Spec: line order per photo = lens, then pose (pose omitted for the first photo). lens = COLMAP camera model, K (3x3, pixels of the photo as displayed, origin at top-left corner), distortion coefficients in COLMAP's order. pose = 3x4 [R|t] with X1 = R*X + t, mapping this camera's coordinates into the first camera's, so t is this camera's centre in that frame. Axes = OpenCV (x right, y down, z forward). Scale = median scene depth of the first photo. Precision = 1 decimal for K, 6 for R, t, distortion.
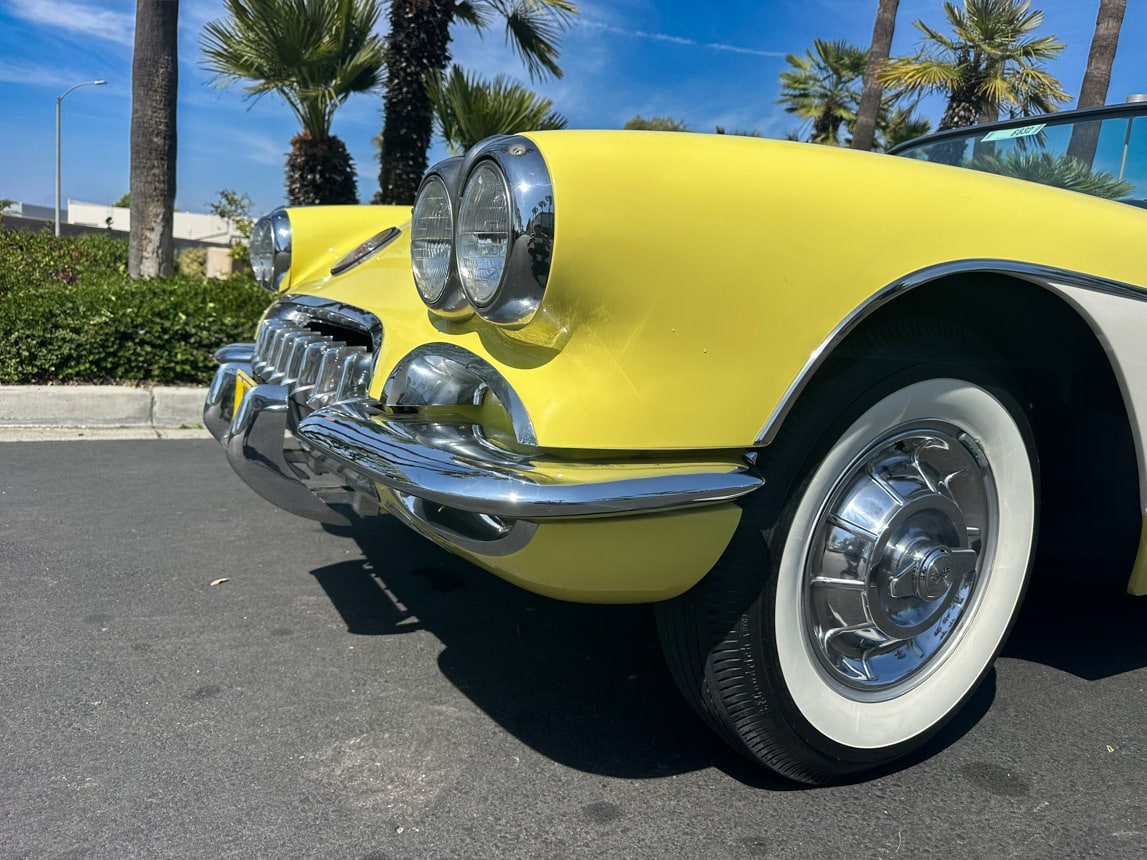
lens RADIAL K [[823.2, 0, 578.0], [0, 823.2, 430.5], [0, 0, 1]] dist [0.025621, -0.043275]
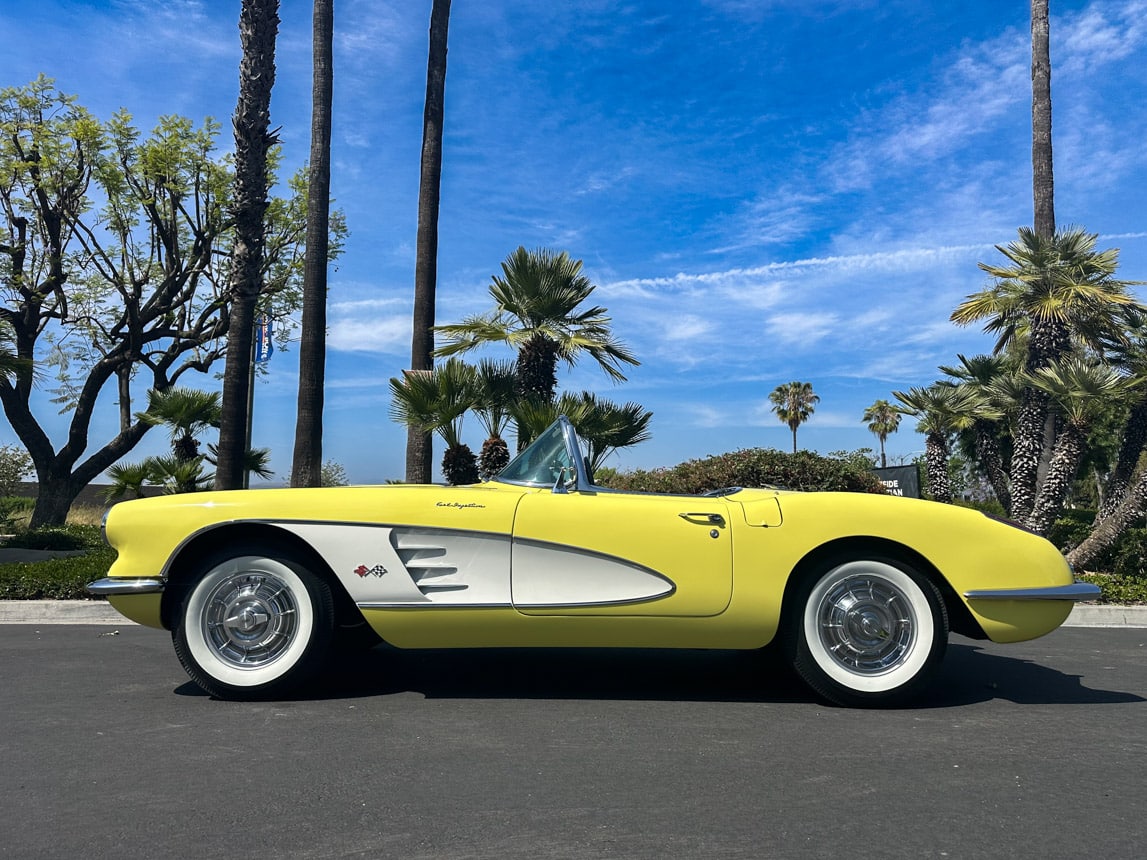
lens RADIAL K [[803.6, 0, 584.3], [0, 803.6, 425.0], [0, 0, 1]] dist [0.041063, -0.058257]
pose [[0.863037, -0.140722, -0.485144, 0.880241], [-0.008515, 0.956224, -0.292512, 0.099744], [0.505069, 0.256580, 0.824058, -0.287971]]
